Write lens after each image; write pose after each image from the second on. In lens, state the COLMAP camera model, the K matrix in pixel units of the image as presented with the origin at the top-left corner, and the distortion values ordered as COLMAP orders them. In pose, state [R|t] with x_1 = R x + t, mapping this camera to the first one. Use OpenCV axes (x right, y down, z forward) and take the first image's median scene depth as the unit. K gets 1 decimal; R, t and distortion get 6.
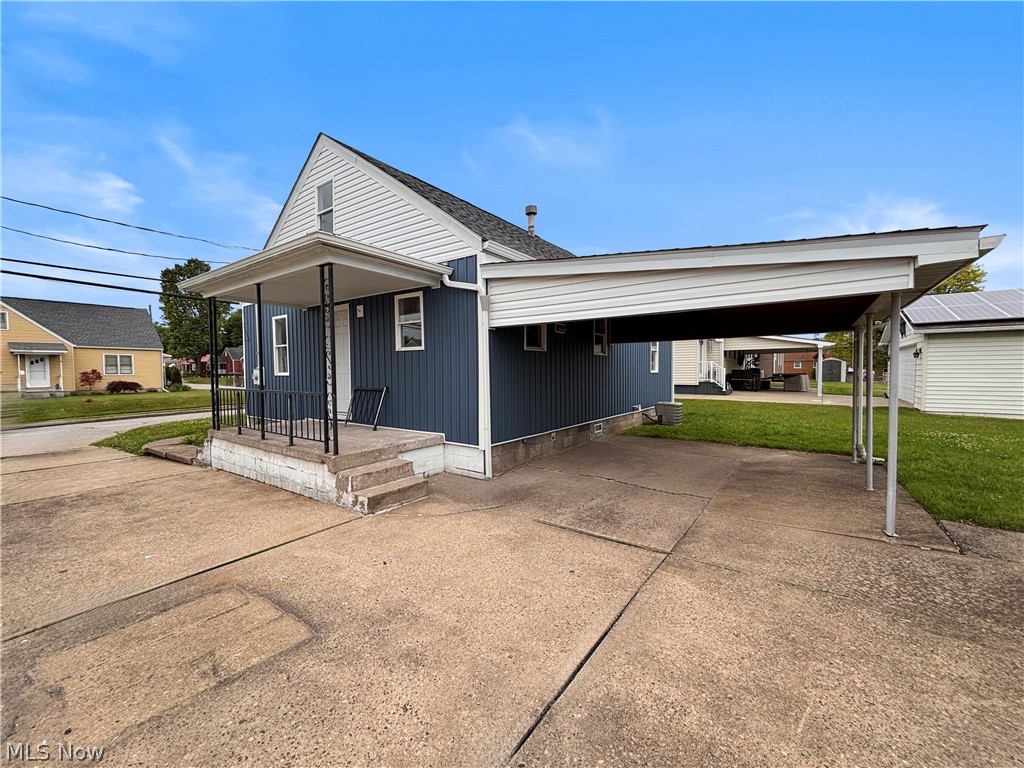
lens RADIAL K [[412.4, 0, 512.0], [0, 412.4, 384.0], [0, 0, 1]] dist [-0.000379, -0.000022]
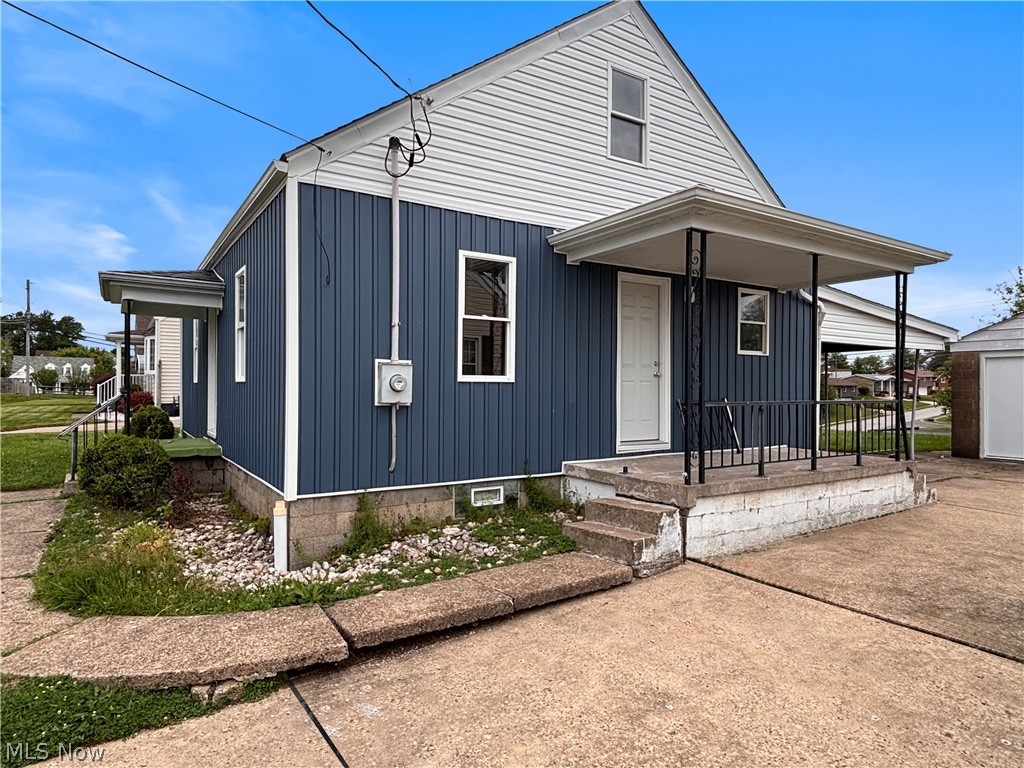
lens RADIAL K [[623.4, 0, 512.0], [0, 623.4, 384.0], [0, 0, 1]] dist [-0.000673, -0.000239]
pose [[0.369344, 0.013078, 0.929201, -1.686402], [0.023816, 0.999439, -0.023533, -0.001918], [-0.928987, 0.030822, 0.368826, 1.013127]]
